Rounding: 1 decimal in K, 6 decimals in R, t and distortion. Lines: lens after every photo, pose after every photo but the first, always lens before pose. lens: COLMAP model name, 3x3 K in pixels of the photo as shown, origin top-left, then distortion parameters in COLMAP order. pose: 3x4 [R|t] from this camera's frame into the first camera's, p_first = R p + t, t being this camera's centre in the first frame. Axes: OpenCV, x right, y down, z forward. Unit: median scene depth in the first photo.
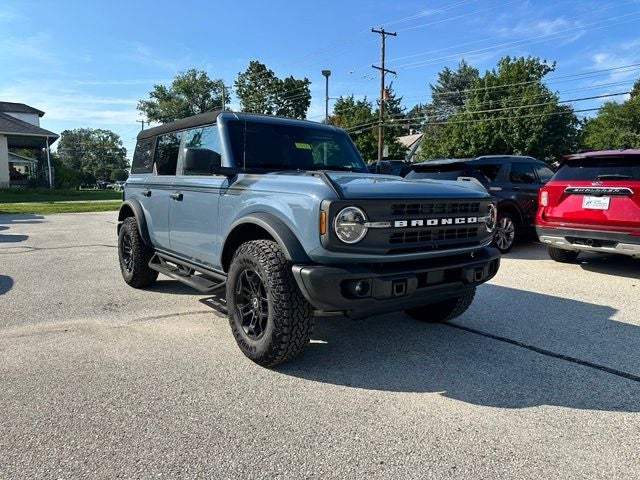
lens RADIAL K [[455.2, 0, 325.1], [0, 455.2, 236.5], [0, 0, 1]] dist [0.048878, -0.072717]
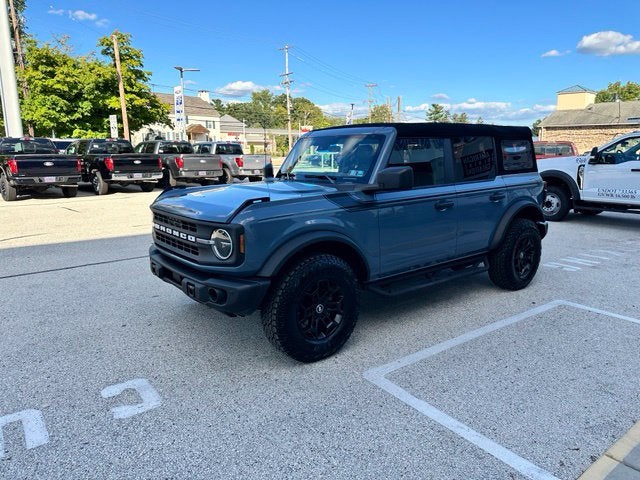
lens RADIAL K [[447.1, 0, 320.0], [0, 447.1, 240.0], [0, 0, 1]] dist [0.089894, -0.140146]
pose [[0.015198, 0.177257, -0.984047, 0.721045], [-0.098101, 0.979677, 0.174955, -0.130343], [0.995060, 0.093877, 0.032278, 0.671585]]
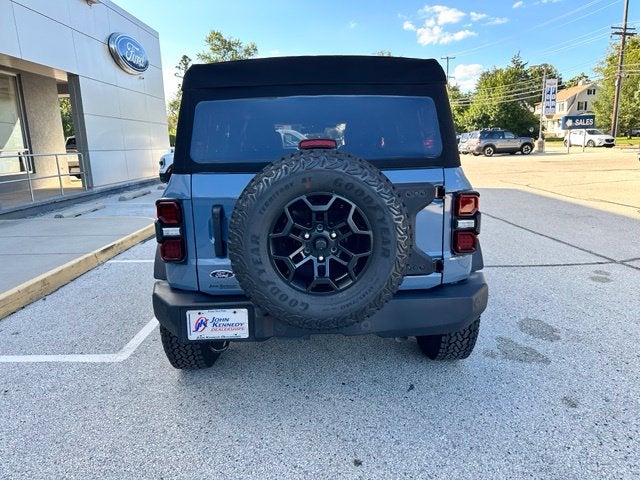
lens RADIAL K [[453.2, 0, 322.6], [0, 453.2, 241.4], [0, 0, 1]] dist [0.048948, -0.067080]
pose [[-0.804573, -0.116487, 0.582317, -0.558008], [0.075988, 0.952318, 0.295493, -0.199871], [-0.588972, 0.281995, -0.757358, 1.373992]]
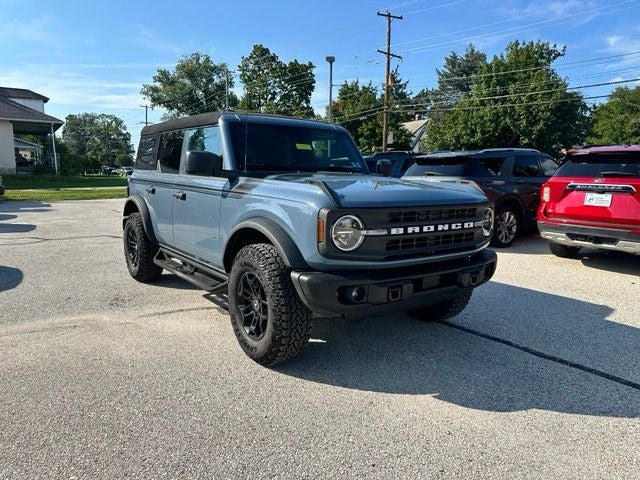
lens RADIAL K [[456.2, 0, 320.0], [0, 456.2, 240.0], [0, 0, 1]] dist [0.046237, -0.070969]
pose [[0.999792, 0.006381, -0.019385, 0.005831], [-0.005612, 0.999205, 0.039465, -0.021965], [0.019621, -0.039348, 0.999033, -0.013343]]
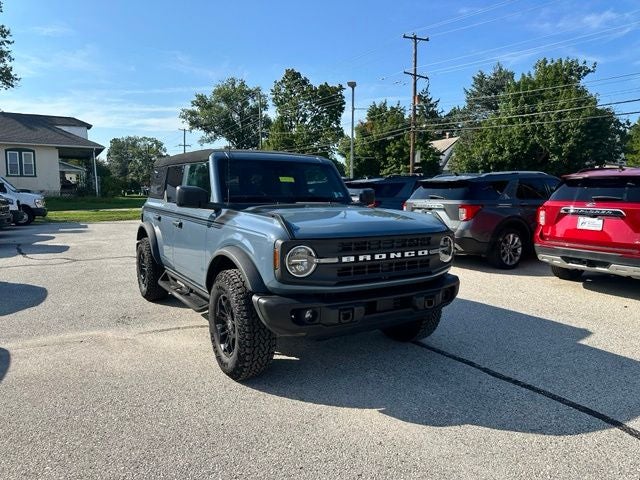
lens RADIAL K [[457.3, 0, 319.9], [0, 457.3, 235.5], [0, 0, 1]] dist [0.054078, -0.078786]
pose [[0.995315, 0.003281, -0.096625, 0.095220], [-0.004132, 0.999954, -0.008606, -0.035681], [0.096592, 0.008965, 0.995284, -0.069108]]
